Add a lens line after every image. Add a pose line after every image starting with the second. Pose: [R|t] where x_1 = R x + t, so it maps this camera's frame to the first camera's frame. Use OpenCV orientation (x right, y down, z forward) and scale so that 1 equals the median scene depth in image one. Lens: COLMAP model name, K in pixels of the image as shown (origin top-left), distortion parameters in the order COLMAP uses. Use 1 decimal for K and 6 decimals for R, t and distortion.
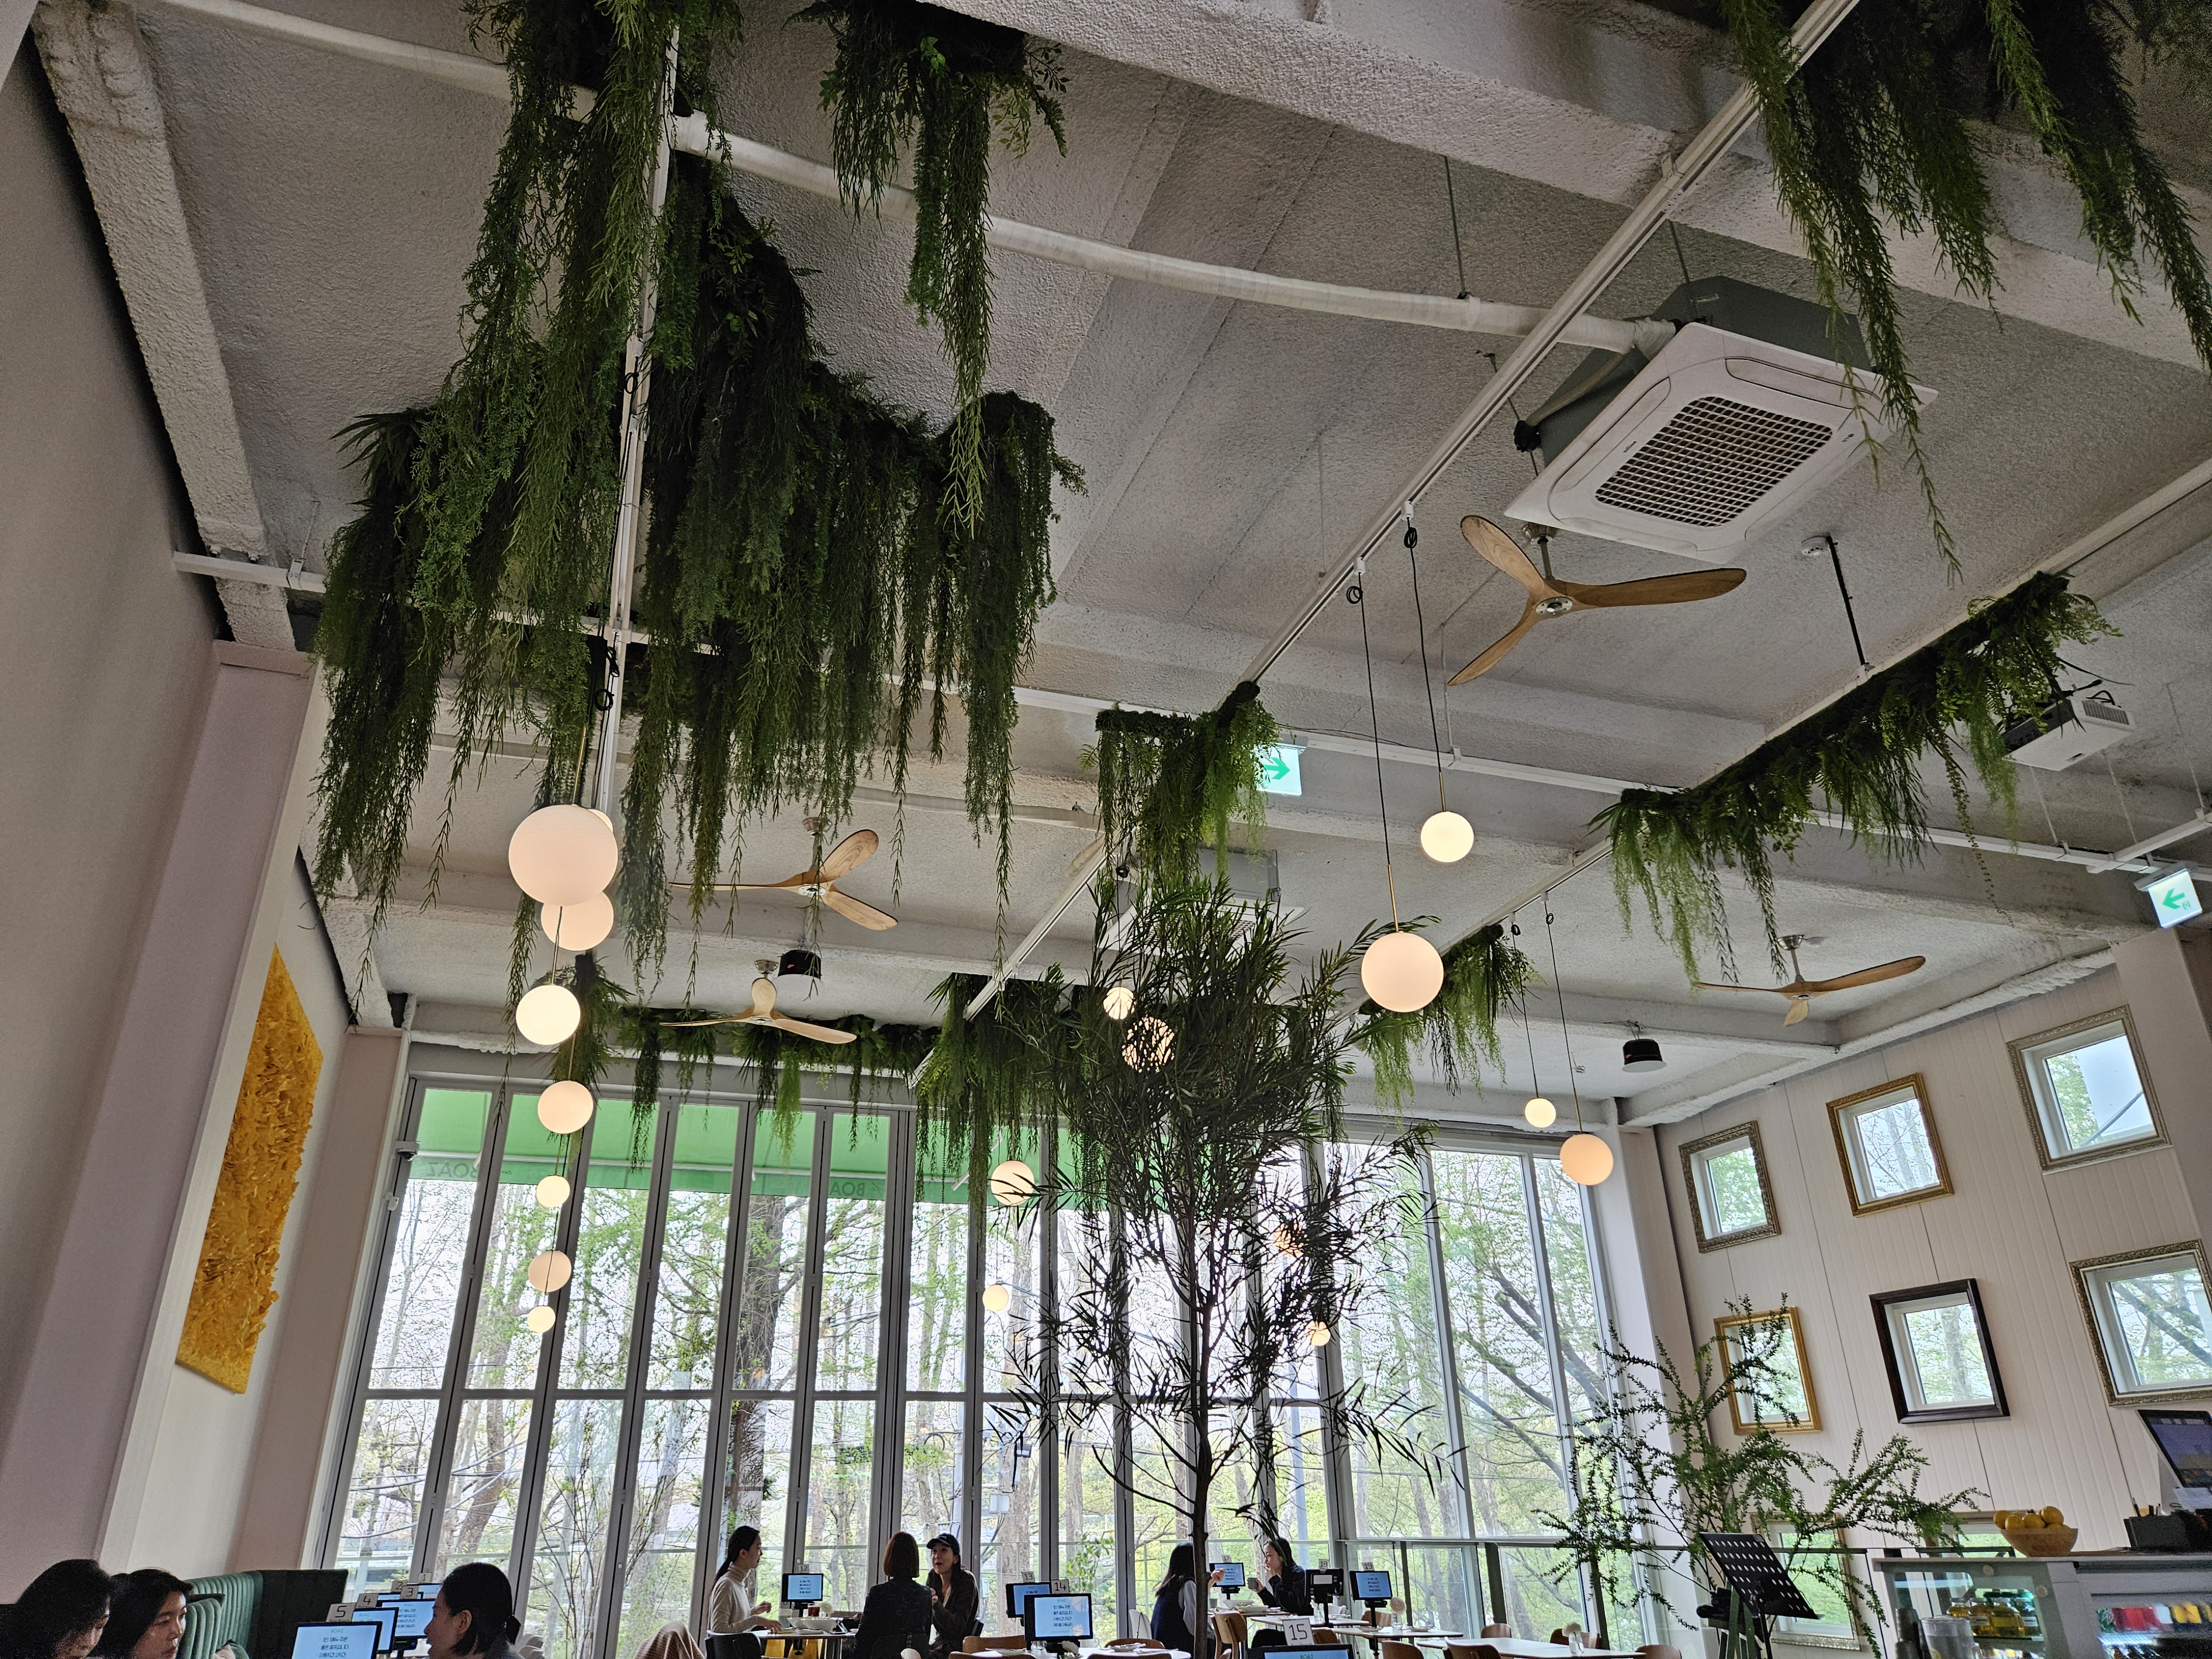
lens RADIAL K [[1479.4, 0, 1067.7], [0, 1479.4, 837.9], [0, 0, 1]] dist [0.068290, -0.049487]
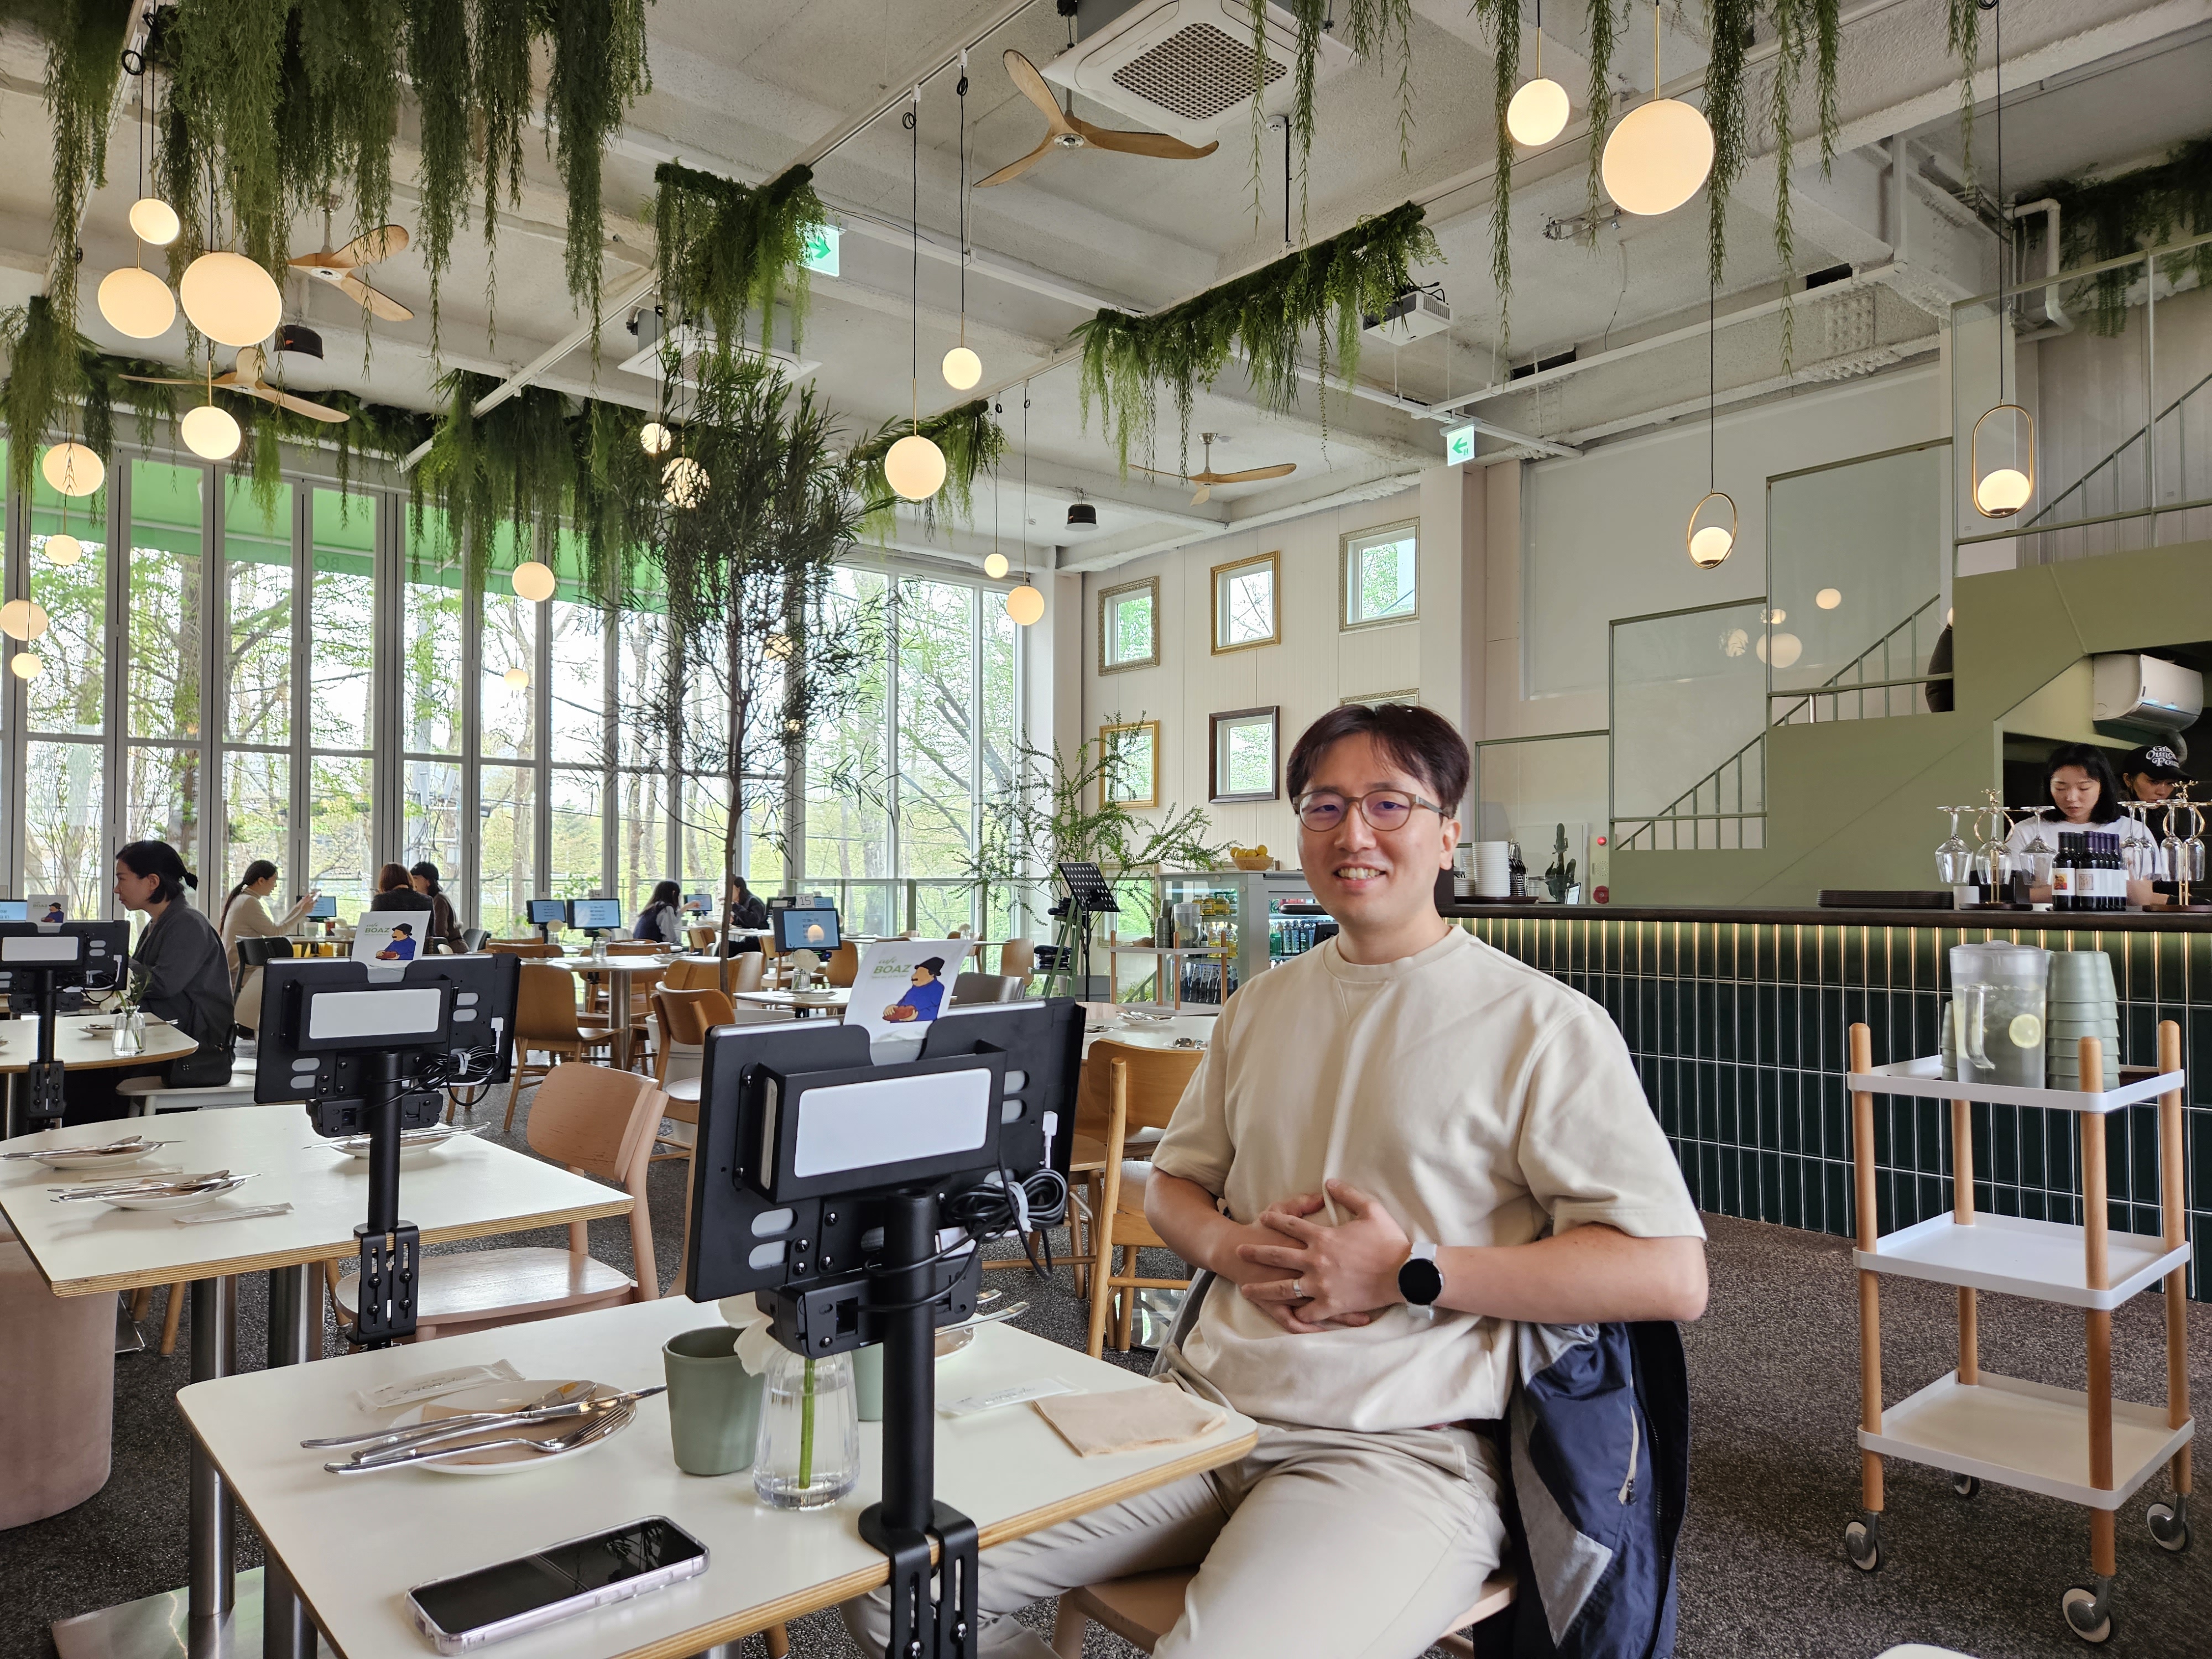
lens RADIAL K [[1479.4, 0, 1103.1], [0, 1479.4, 847.7], [0, 0, 1]] dist [0.068290, -0.049487]
pose [[0.925415, 0.019484, 0.378455, -0.061164], [-0.166405, 0.918136, 0.359632, -0.055499], [-0.340466, -0.395785, 0.852899, -0.169530]]
